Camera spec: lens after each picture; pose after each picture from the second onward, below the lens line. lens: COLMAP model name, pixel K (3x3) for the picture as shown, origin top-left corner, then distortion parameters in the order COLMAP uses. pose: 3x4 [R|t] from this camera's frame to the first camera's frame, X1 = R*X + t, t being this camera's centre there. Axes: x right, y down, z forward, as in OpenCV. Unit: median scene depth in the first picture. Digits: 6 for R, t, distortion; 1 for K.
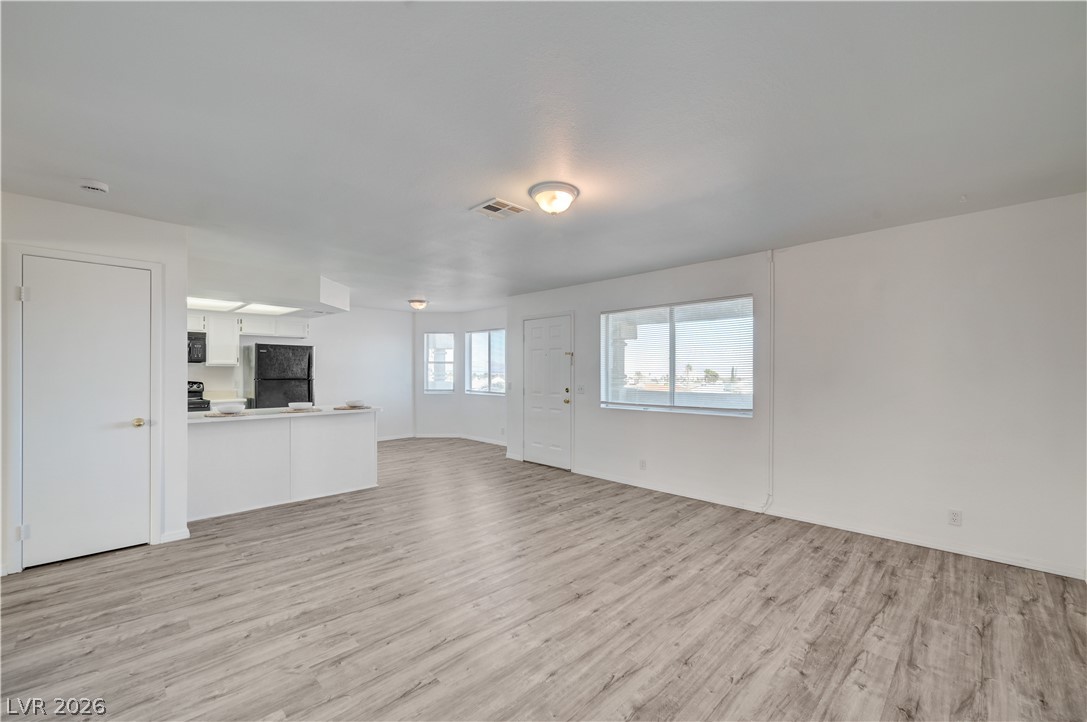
lens RADIAL K [[453.0, 0, 549.7], [0, 453.0, 366.4], [0, 0, 1]] dist [-0.001674, 0.000545]
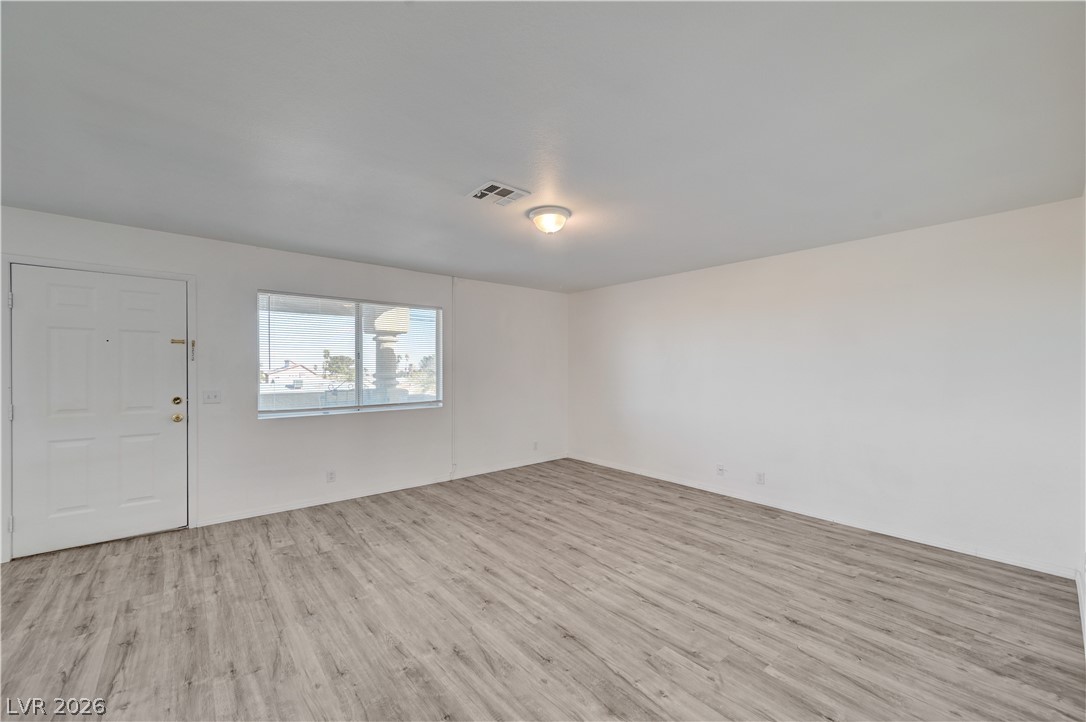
lens RADIAL K [[427.4, 0, 559.7], [0, 427.4, 371.3], [0, 0, 1]] dist [0.002296, 0.000966]
pose [[0.063061, -0.007222, 0.997984, -0.810771], [-0.012292, 0.999892, 0.008012, 0.000999], [-0.997934, -0.012772, 0.062966, 0.695256]]
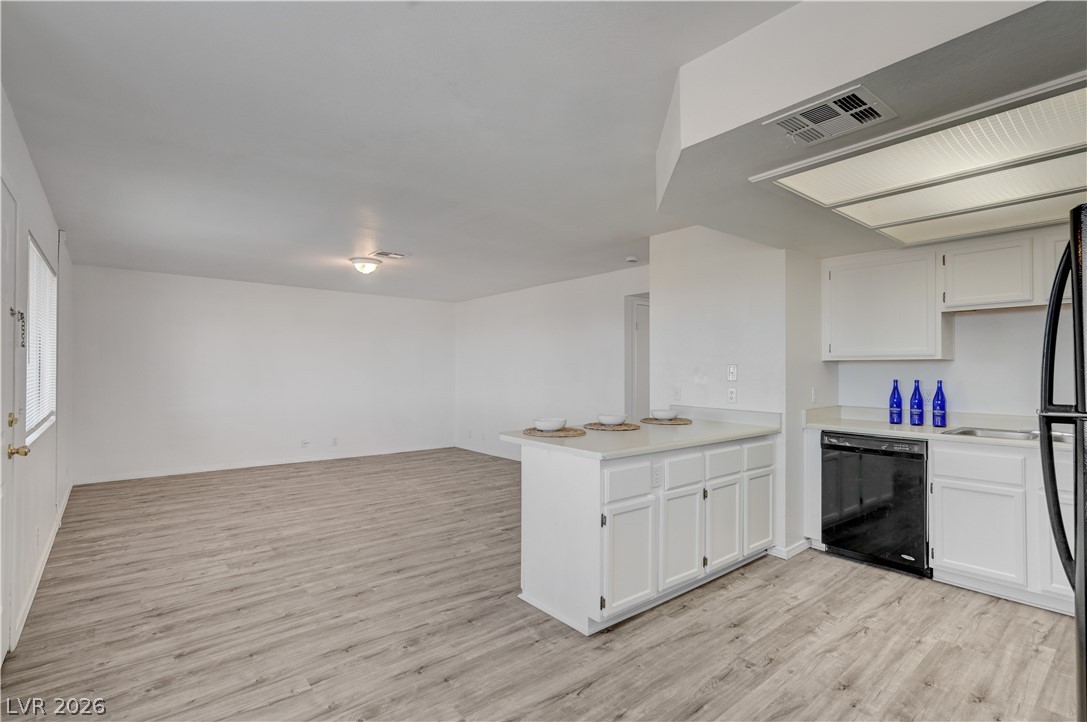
lens RADIAL K [[492.8, 0, 545.8], [0, 492.8, 358.9], [0, 0, 1]] dist [-0.001011, 0.002049]
pose [[-0.996146, -0.003339, 0.087646, -0.621236], [-0.006172, 0.999467, -0.032067, 0.024524], [-0.087492, -0.032484, -0.995635, 2.111355]]
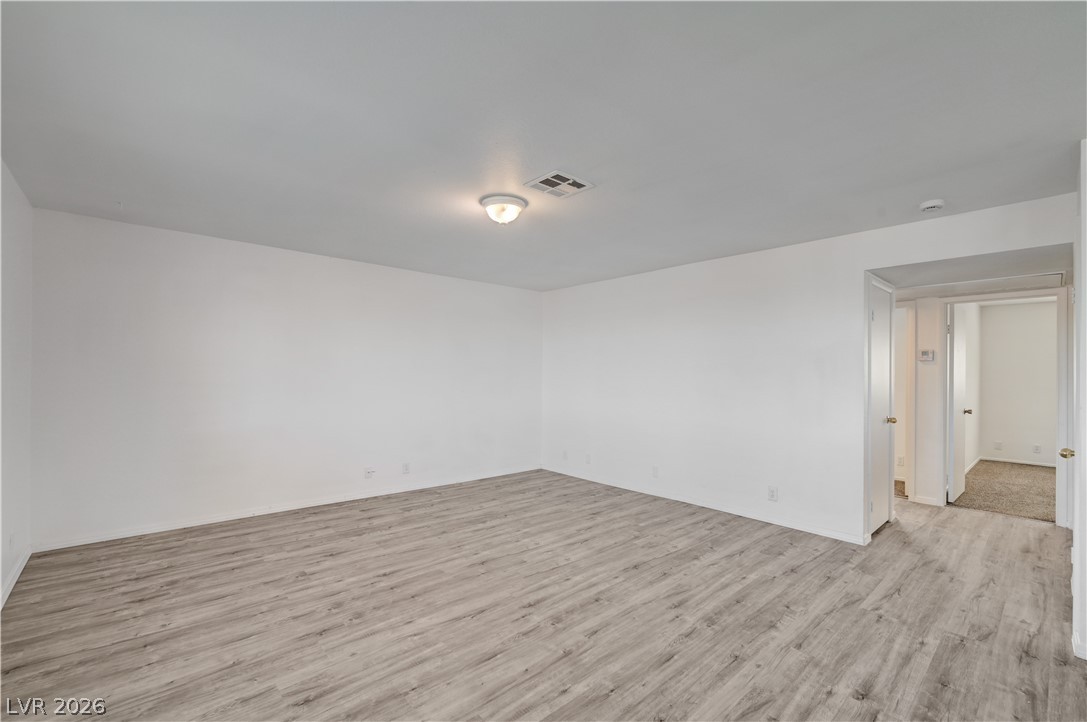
lens RADIAL K [[453.0, 0, 547.5], [0, 453.0, 363.8], [0, 0, 1]] dist [-0.001674, 0.000545]
pose [[-0.997908, -0.010013, 0.063868, -0.125123], [-0.011889, 0.999507, -0.029064, 0.014427], [-0.063546, -0.029762, -0.997535, 1.568547]]
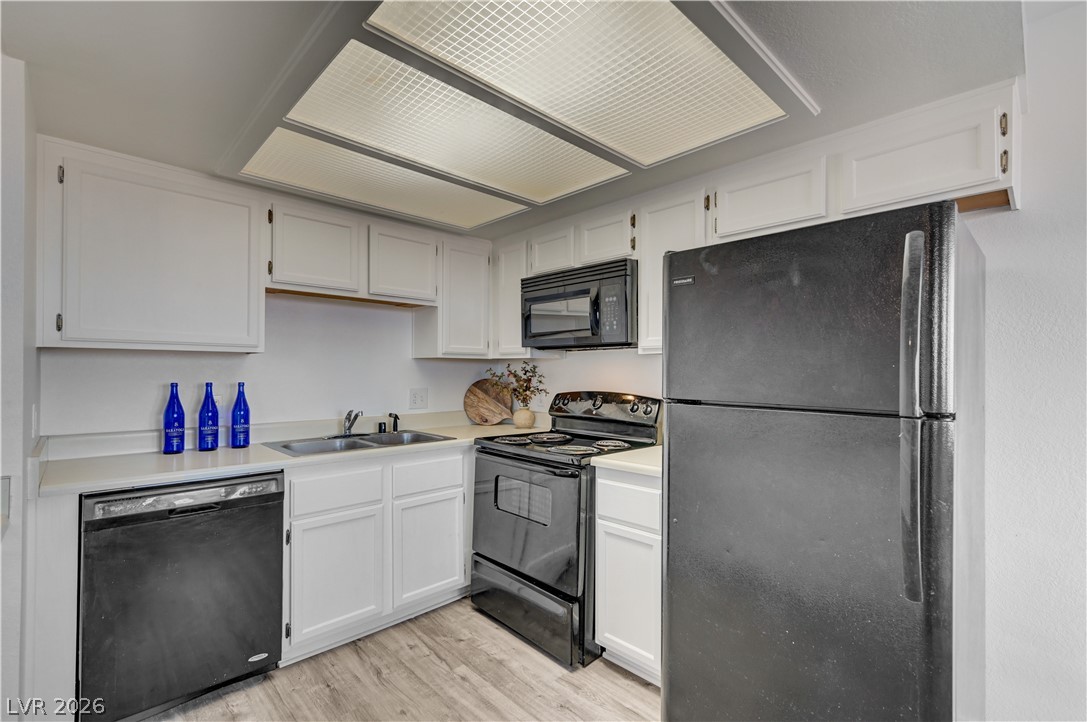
lens RADIAL K [[488.7, 0, 547.1], [0, 488.7, 366.0], [0, 0, 1]] dist [0.014063, 0.000472]
pose [[-0.019360, -0.014023, -0.999714, -0.621215], [0.007638, 0.999870, -0.014173, 0.021225], [0.999783, -0.007911, -0.019250, 1.540755]]
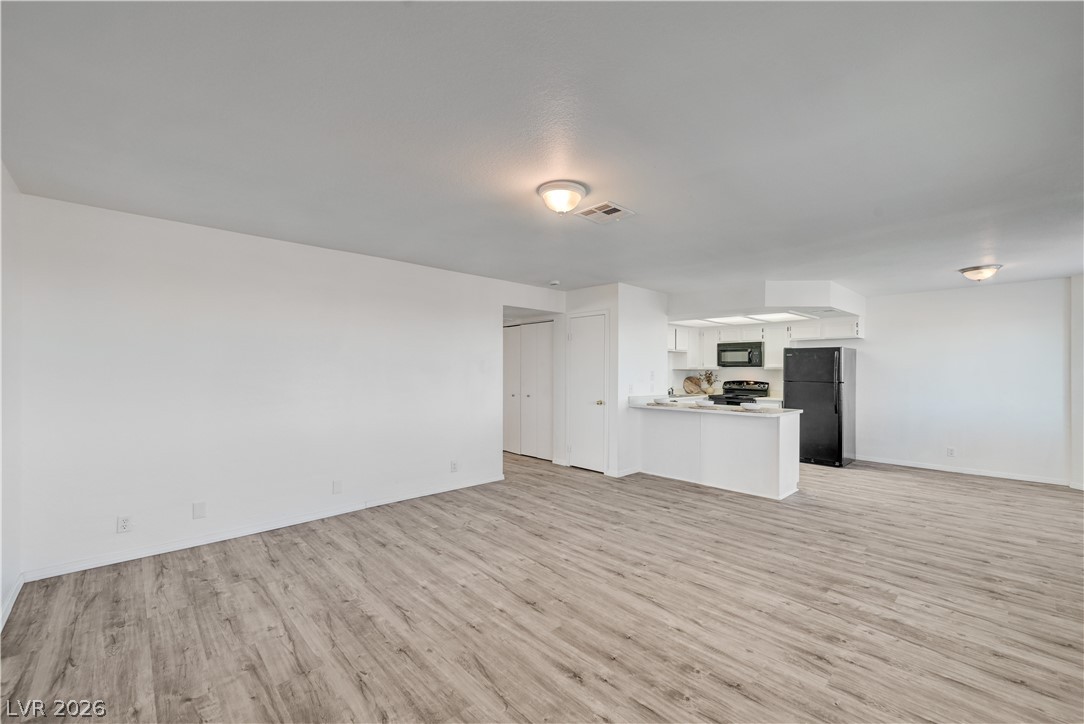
lens RADIAL K [[442.9, 0, 539.2], [0, 442.9, 368.6], [0, 0, 1]] dist [0.001279, 0.002424]
pose [[-0.054753, -0.007796, -0.998470, 0.737997], [0.007414, 0.999939, -0.008214, 0.004128], [0.998472, -0.007853, -0.054691, 0.771232]]
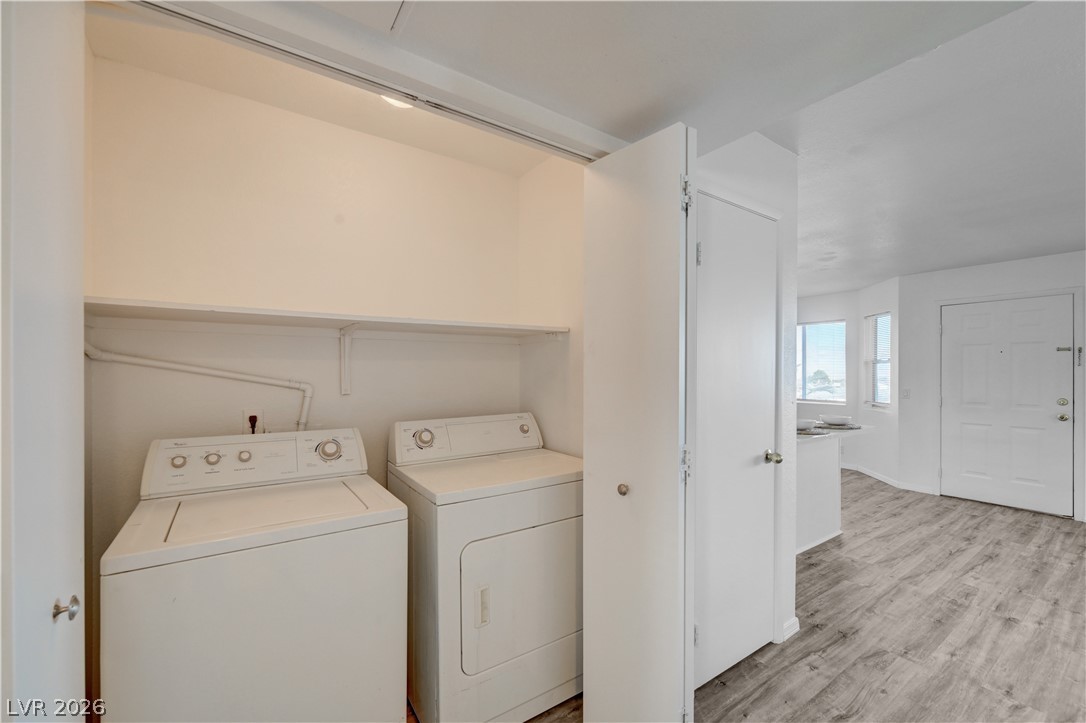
lens RADIAL K [[441.9, 0, 533.1], [0, 441.9, 372.6], [0, 0, 1]] dist [-0.000566, 0.000641]
pose [[0.982620, 0.000200, -0.185629, -1.002194], [0.001790, 0.999943, 0.010556, -0.002800], [0.185620, -0.010704, 0.982563, 0.286271]]
